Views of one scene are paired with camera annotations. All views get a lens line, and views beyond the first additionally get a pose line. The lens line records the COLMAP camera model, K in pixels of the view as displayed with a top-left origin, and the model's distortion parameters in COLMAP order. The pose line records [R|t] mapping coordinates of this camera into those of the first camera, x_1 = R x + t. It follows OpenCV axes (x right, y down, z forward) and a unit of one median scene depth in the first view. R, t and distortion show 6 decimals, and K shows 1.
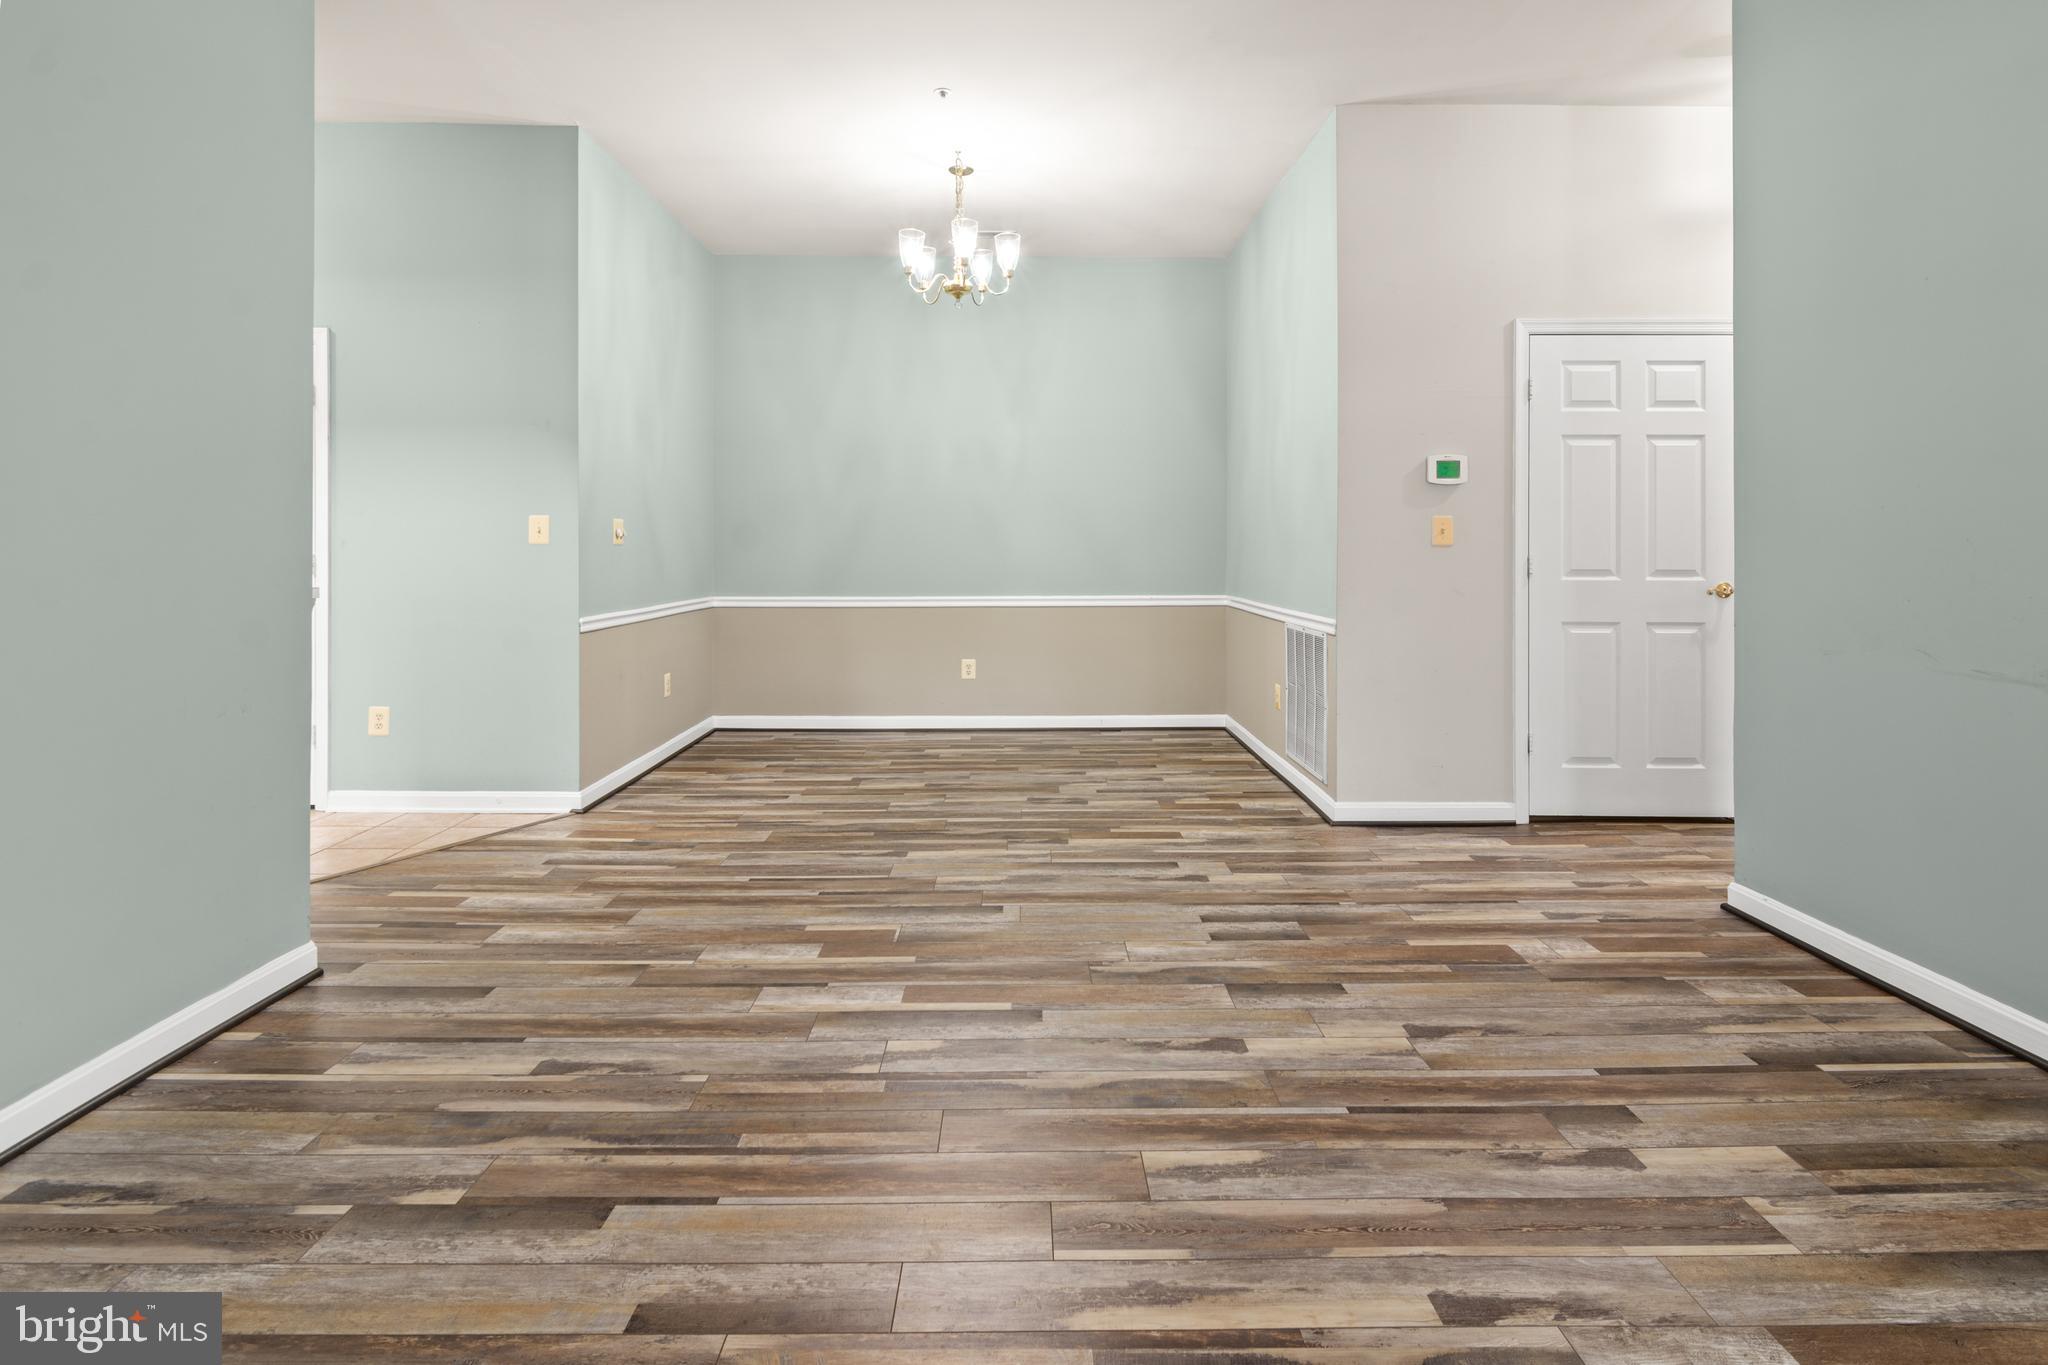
lens RADIAL K [[1000.1, 0, 1020.9], [0, 1000.1, 546.6], [0, 0, 1]] dist [0.007524, -0.004801]
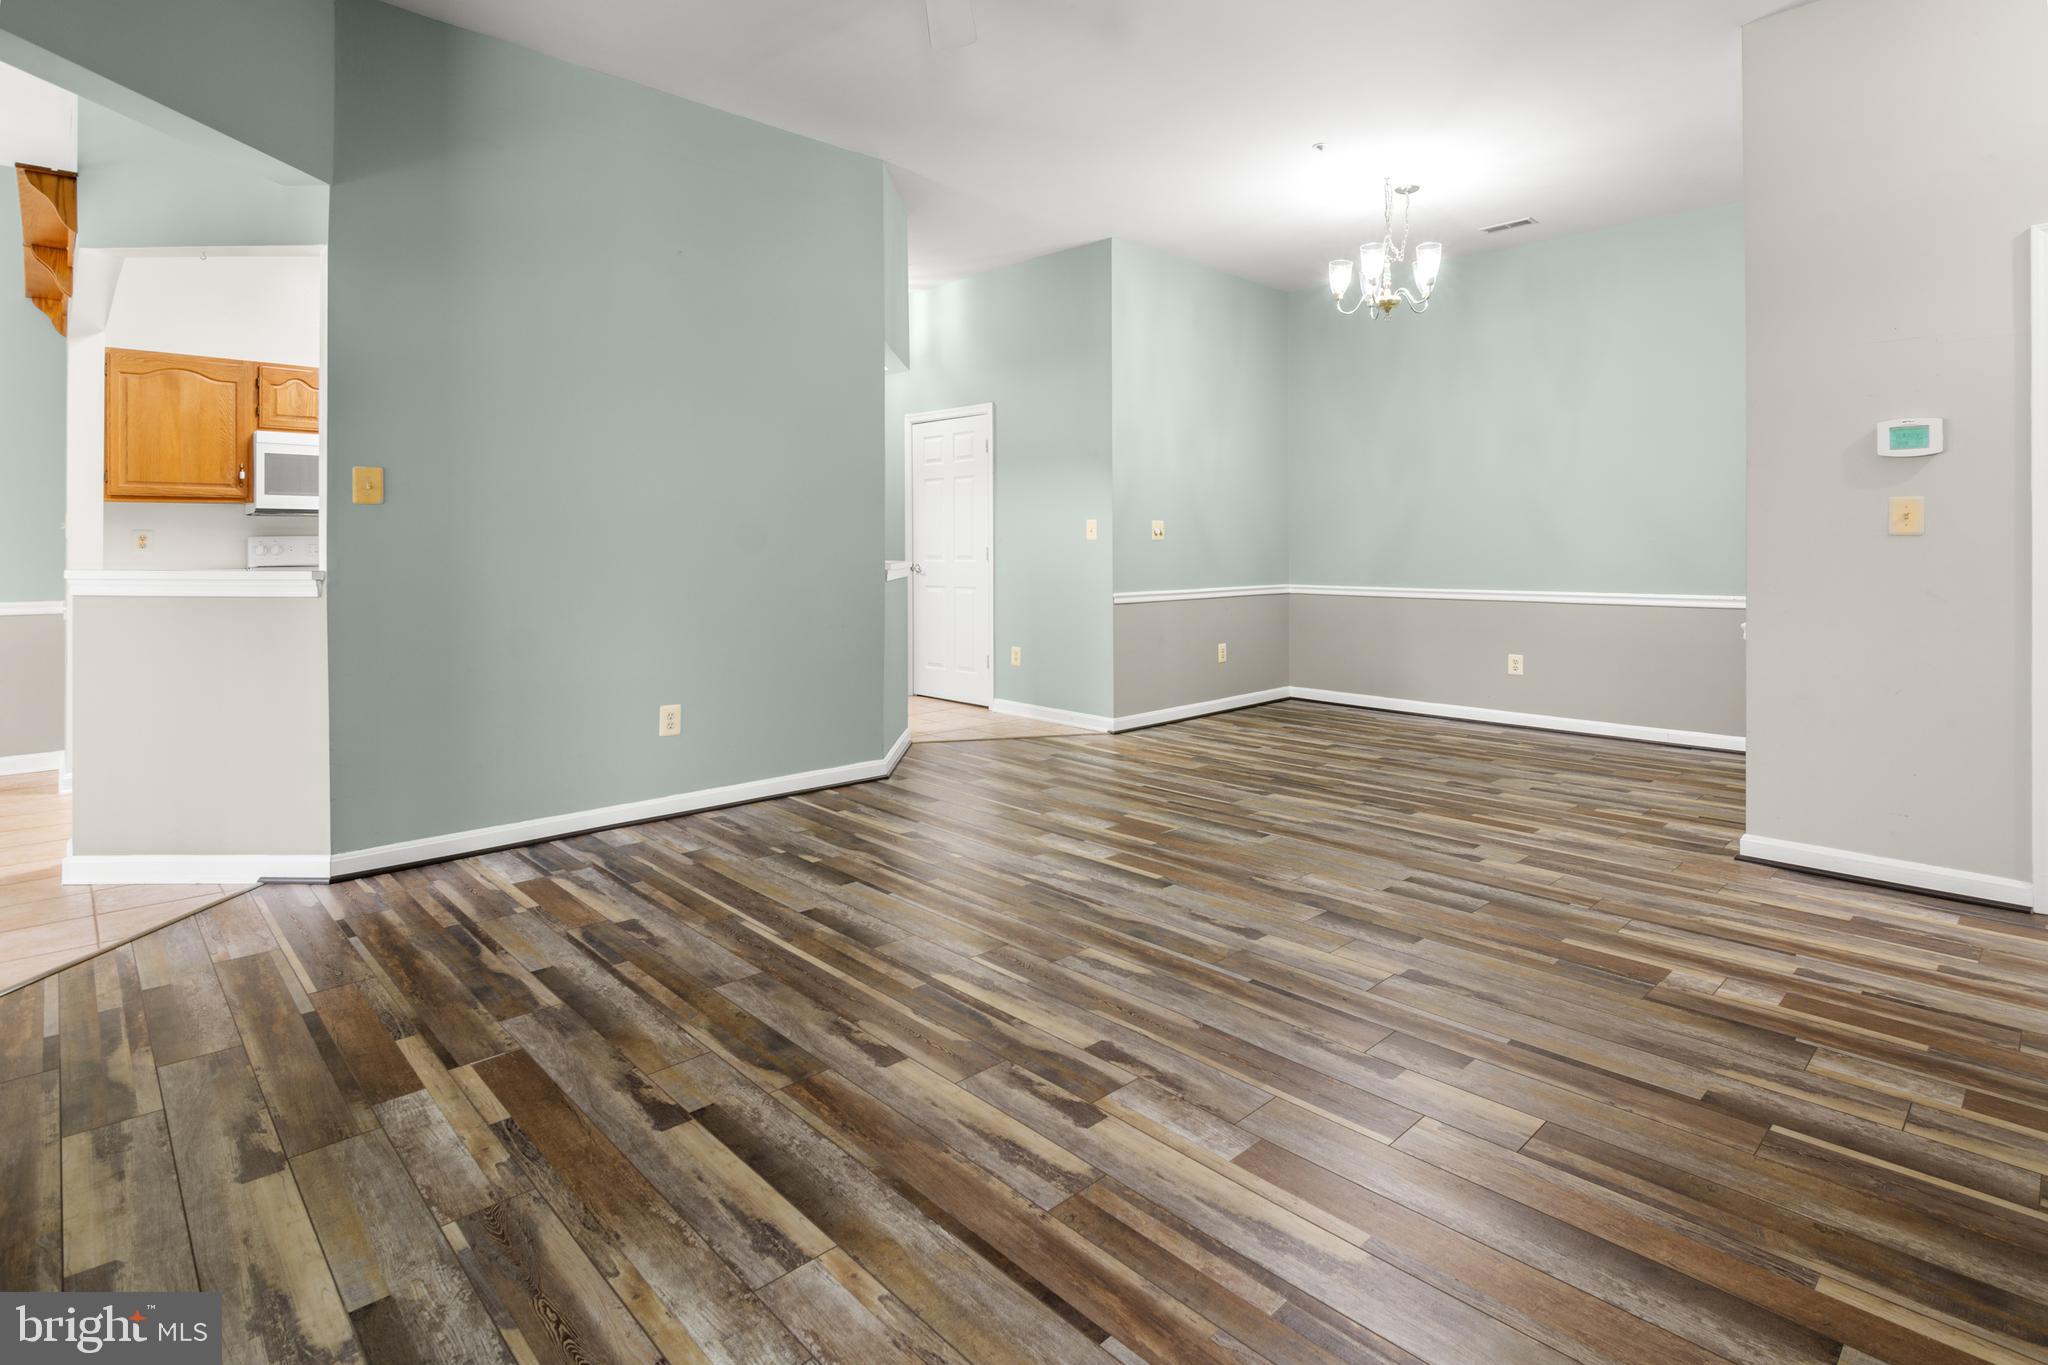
lens RADIAL K [[1000.1, 0, 1046.5], [0, 1000.1, 548.6], [0, 0, 1]] dist [0.007524, -0.004801]
pose [[0.697756, -0.000237, -0.716336, 0.809471], [0.003450, 0.999989, 0.003030, 0.008161], [0.716328, -0.004586, 0.697749, -0.051267]]
